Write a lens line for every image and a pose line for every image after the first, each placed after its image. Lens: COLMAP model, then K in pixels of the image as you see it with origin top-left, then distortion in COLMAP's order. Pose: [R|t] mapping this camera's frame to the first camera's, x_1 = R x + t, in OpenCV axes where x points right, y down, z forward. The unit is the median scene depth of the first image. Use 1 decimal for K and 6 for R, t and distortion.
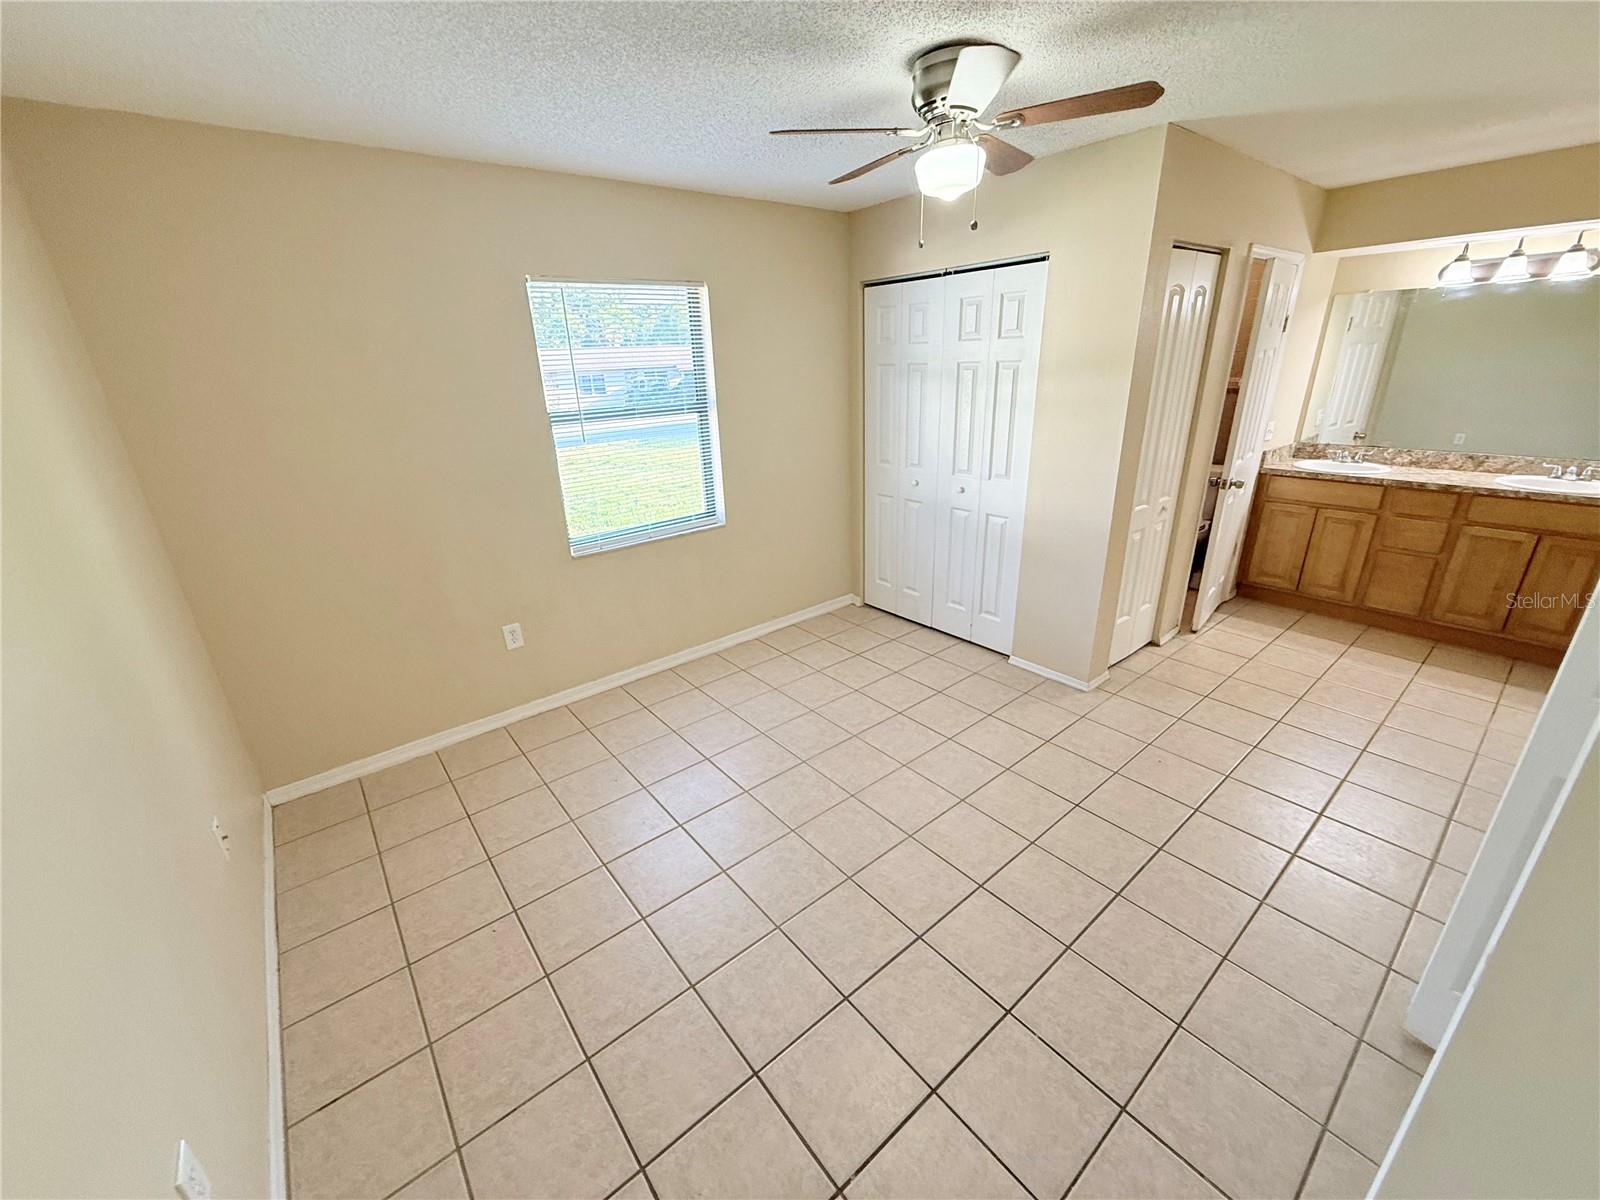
lens RADIAL K [[633.9, 0, 798.3], [0, 633.9, 599.9], [0, 0, 1]] dist [-0.001604, -0.000697]
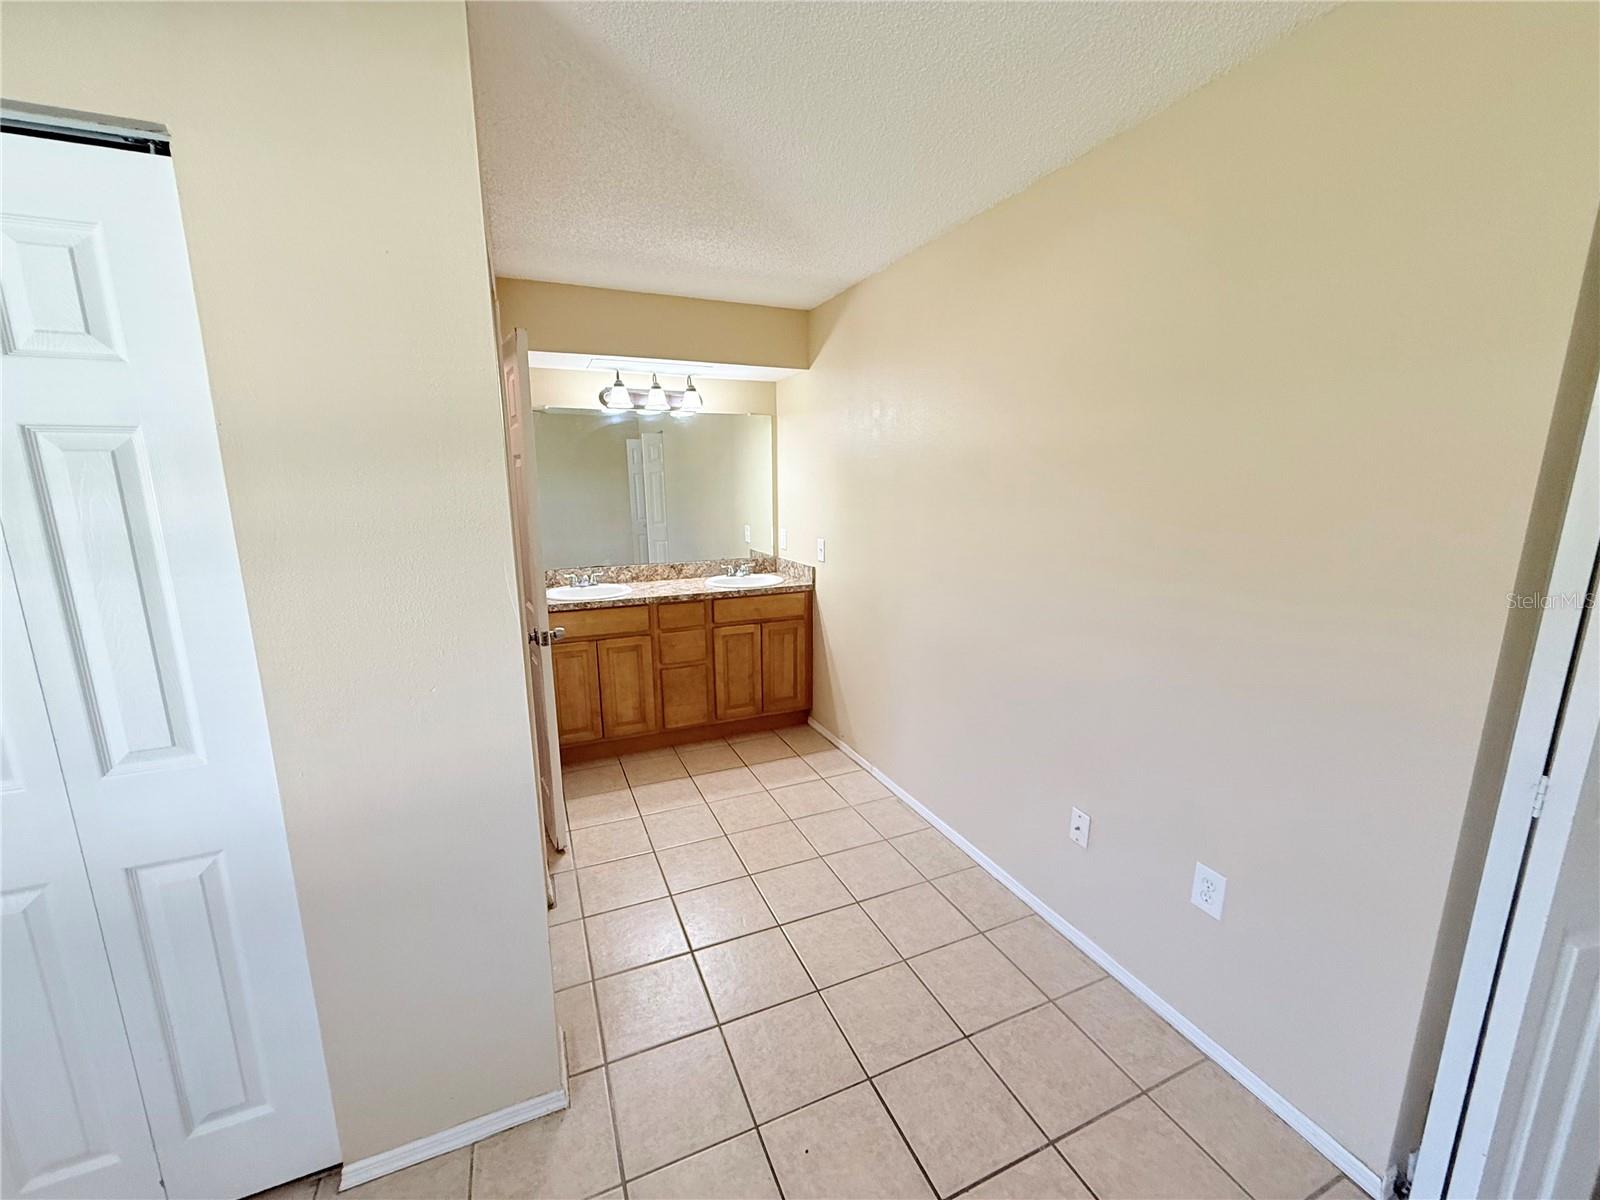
lens RADIAL K [[633.9, 0, 795.3], [0, 633.9, 599.8], [0, 0, 1]] dist [-0.001604, -0.000697]
pose [[0.268463, -0.146990, 0.952009, 0.092060], [0.339897, 0.939177, 0.049160, -0.158313], [-0.901331, 0.310387, 0.302096, 0.516035]]
